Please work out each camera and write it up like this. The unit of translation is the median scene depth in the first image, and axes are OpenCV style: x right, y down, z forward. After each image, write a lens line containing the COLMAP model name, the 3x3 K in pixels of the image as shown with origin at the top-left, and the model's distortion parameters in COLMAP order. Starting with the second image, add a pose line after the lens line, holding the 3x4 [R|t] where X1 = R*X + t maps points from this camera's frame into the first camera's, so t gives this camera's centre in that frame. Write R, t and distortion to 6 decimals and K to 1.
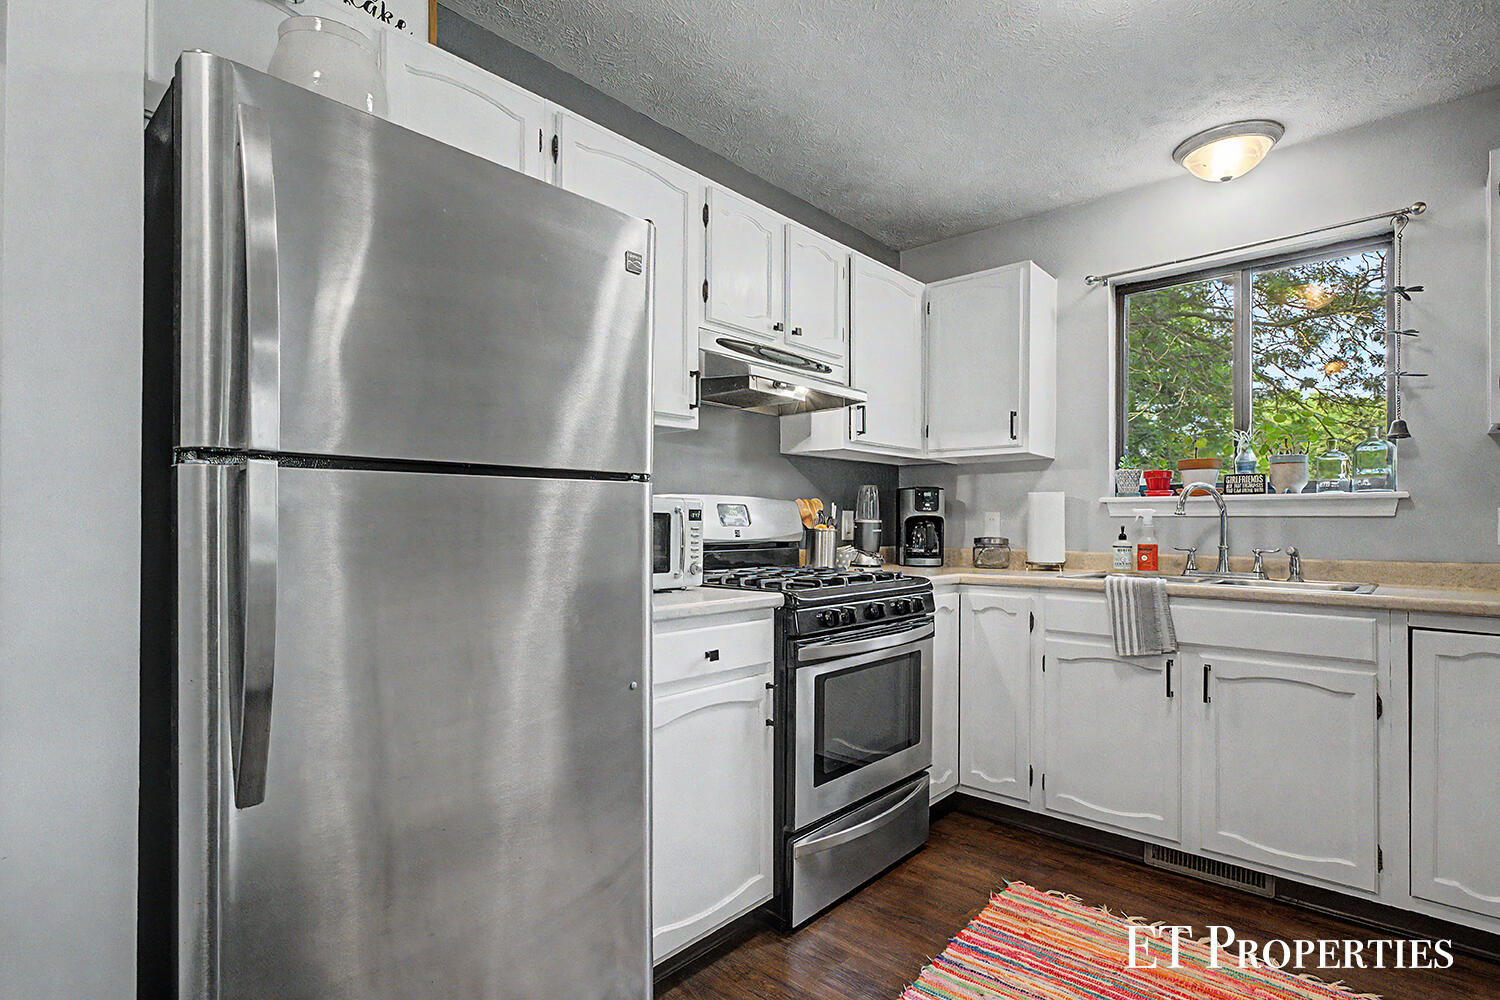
lens RADIAL K [[750.1, 0, 743.6], [0, 750.1, 517.3], [0, 0, 1]] dist [-0.004979, 0.007192]
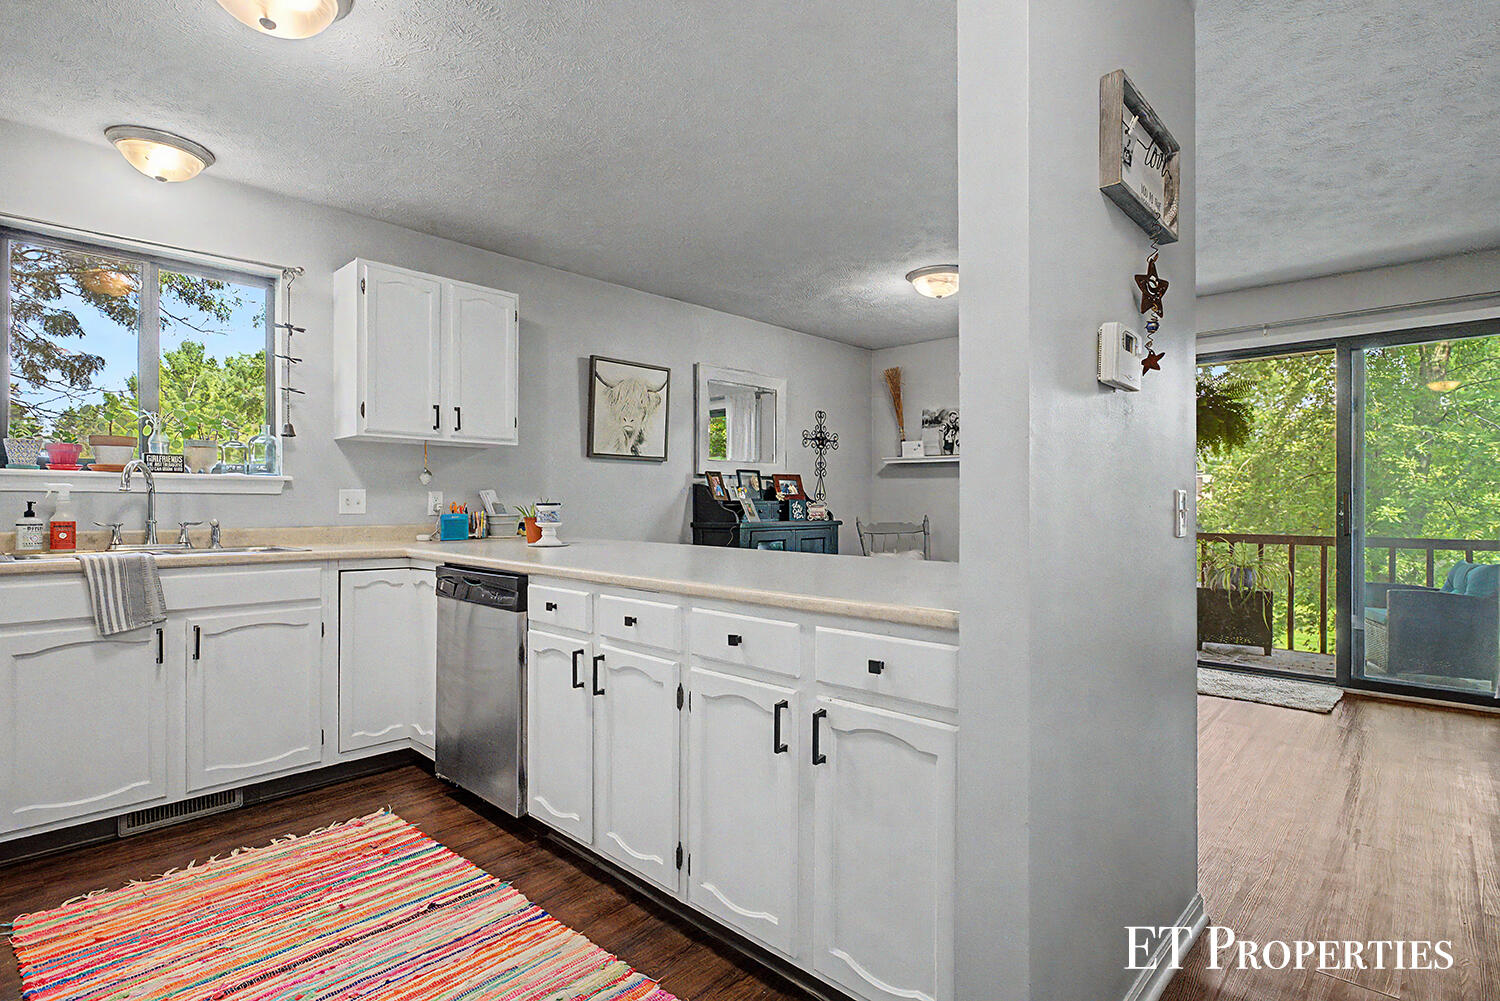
lens RADIAL K [[731.7, 0, 739.4], [0, 731.7, 504.0], [0, 0, 1]] dist [-0.006275, 0.001474]
pose [[0.027978, -0.006135, 0.999590, -0.400058], [-0.011334, 0.999915, 0.006454, -0.001322], [-0.999544, -0.011510, 0.027906, 0.142101]]
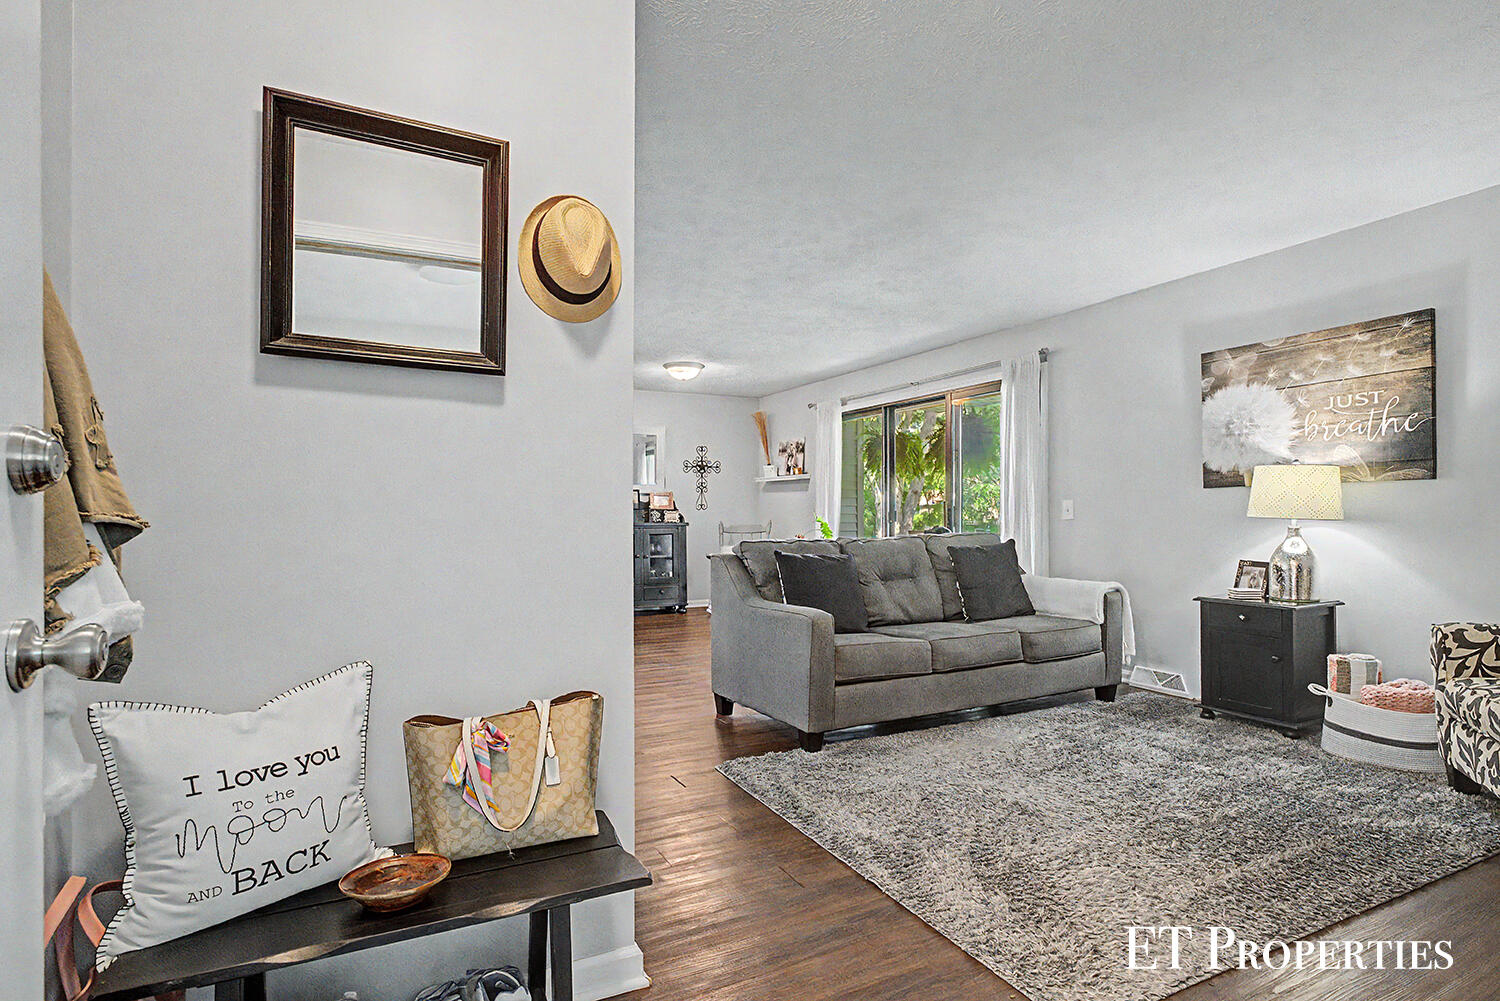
lens RADIAL K [[750.1, 0, 742.5], [0, 750.1, 519.1], [0, 0, 1]] dist [-0.004979, 0.007192]
pose [[0.342051, -0.009196, 0.939636, -1.221808], [-0.004843, 0.999922, 0.011549, 0.003294], [-0.939669, -0.008501, 0.341980, -1.432232]]
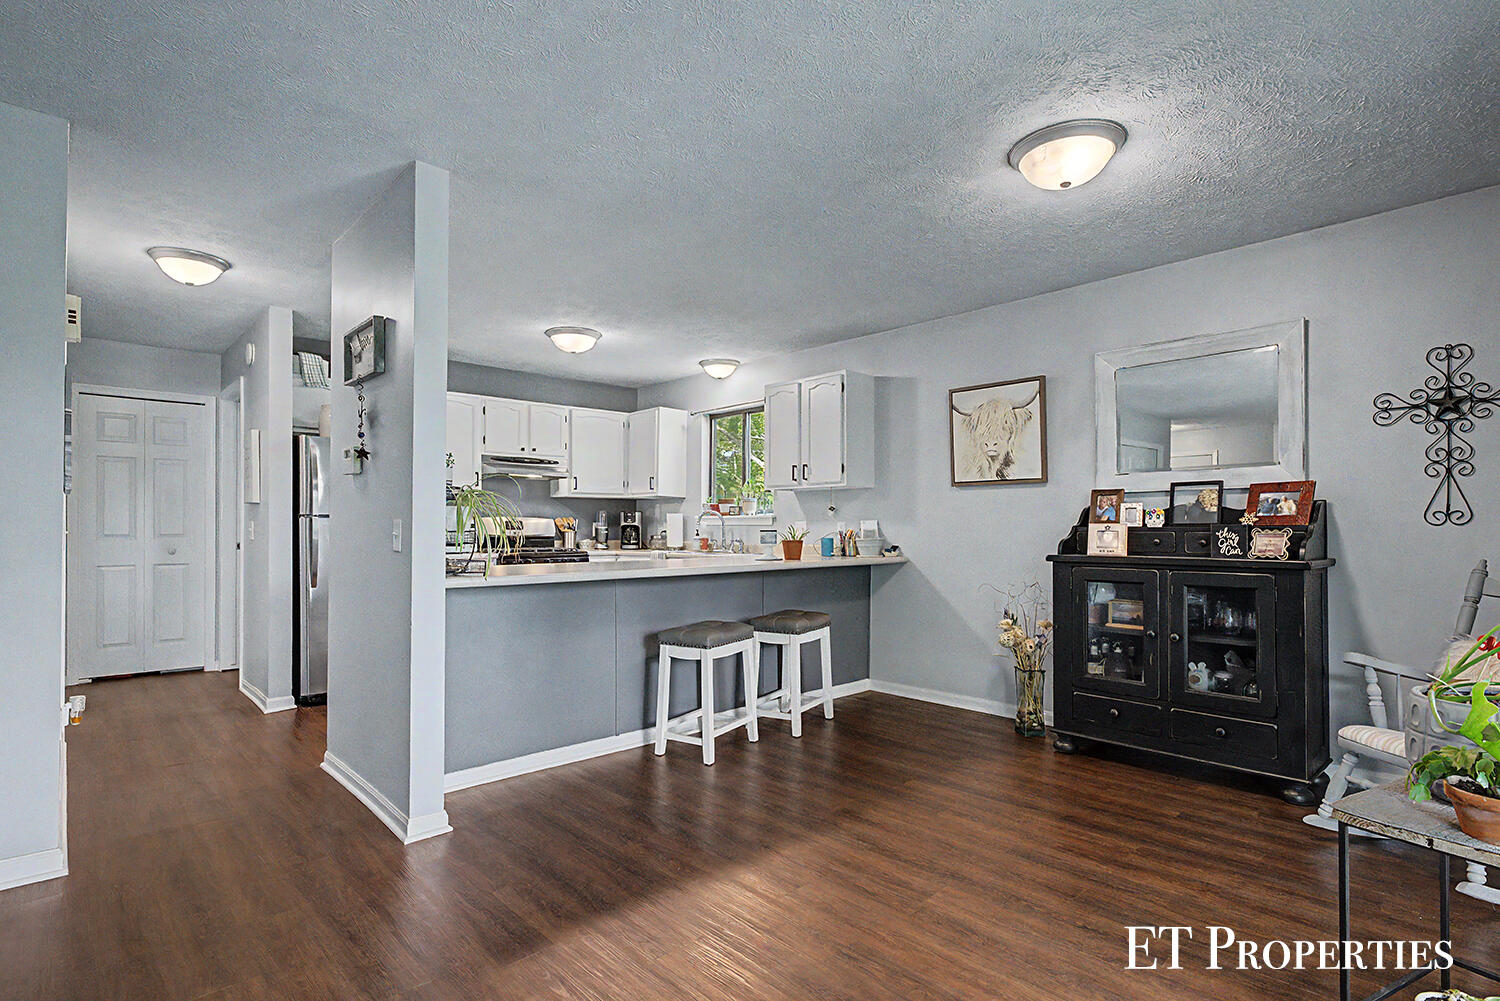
lens RADIAL K [[750.1, 0, 749.1], [0, 750.1, 529.4], [0, 0, 1]] dist [-0.004979, 0.007192]
pose [[0.996531, -0.004379, -0.083104, 0.972316], [0.005310, 0.999926, 0.010981, -0.013011], [0.083050, -0.011384, 0.996480, -1.368961]]
